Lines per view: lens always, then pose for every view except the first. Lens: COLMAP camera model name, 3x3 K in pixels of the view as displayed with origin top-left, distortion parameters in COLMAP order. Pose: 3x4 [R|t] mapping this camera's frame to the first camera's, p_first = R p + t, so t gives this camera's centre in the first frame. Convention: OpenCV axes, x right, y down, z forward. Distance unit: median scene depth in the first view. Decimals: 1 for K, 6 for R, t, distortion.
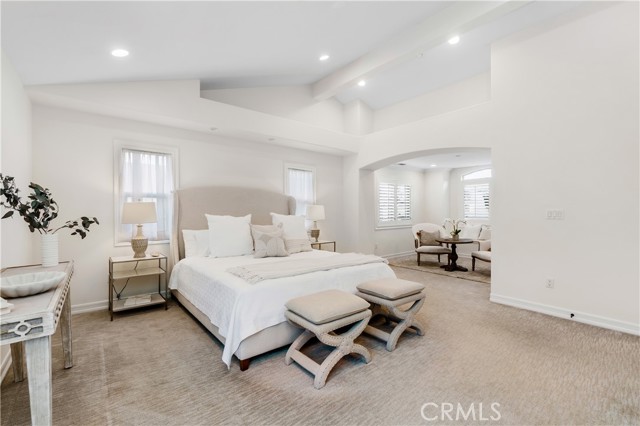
lens RADIAL K [[277.6, 0, 321.6], [0, 277.6, 211.9], [0, 0, 1]] dist [-0.001377, -0.000753]
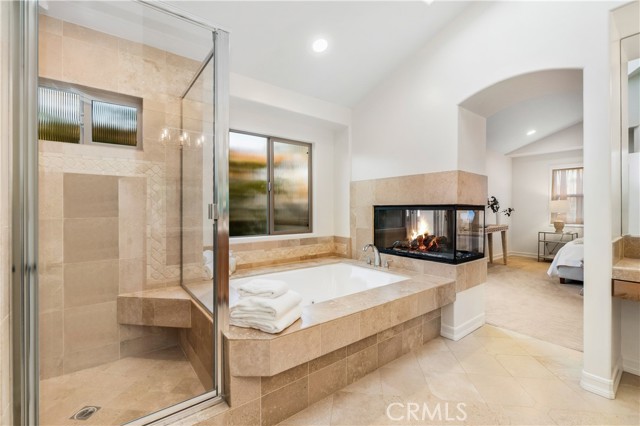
lens RADIAL K [[277.6, 0, 318.2], [0, 277.6, 211.0], [0, 0, 1]] dist [-0.001377, -0.000753]
pose [[-0.046399, 0.010680, -0.998866, 1.228545], [0.004864, 0.999933, 0.010466, 0.005877], [0.998911, -0.004372, -0.046448, -0.456290]]
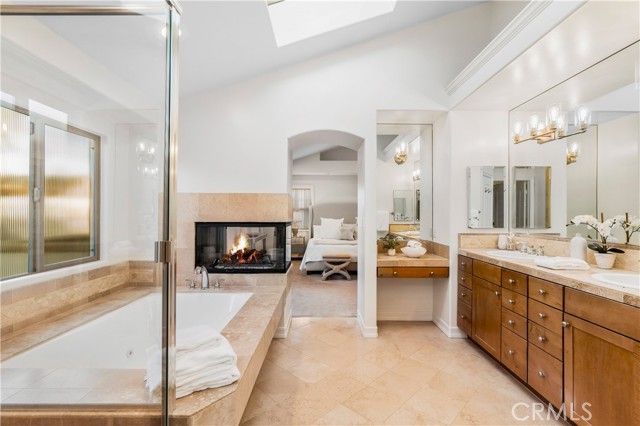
lens RADIAL K [[298.5, 0, 321.7], [0, 298.5, 212.1], [0, 0, 1]] dist [-0.010125, -0.000653]
pose [[0.771447, 0.000939, -0.636293, 1.150702], [-0.001116, 0.999999, 0.000123, -0.038399], [0.636293, 0.000615, 0.771447, -0.812828]]
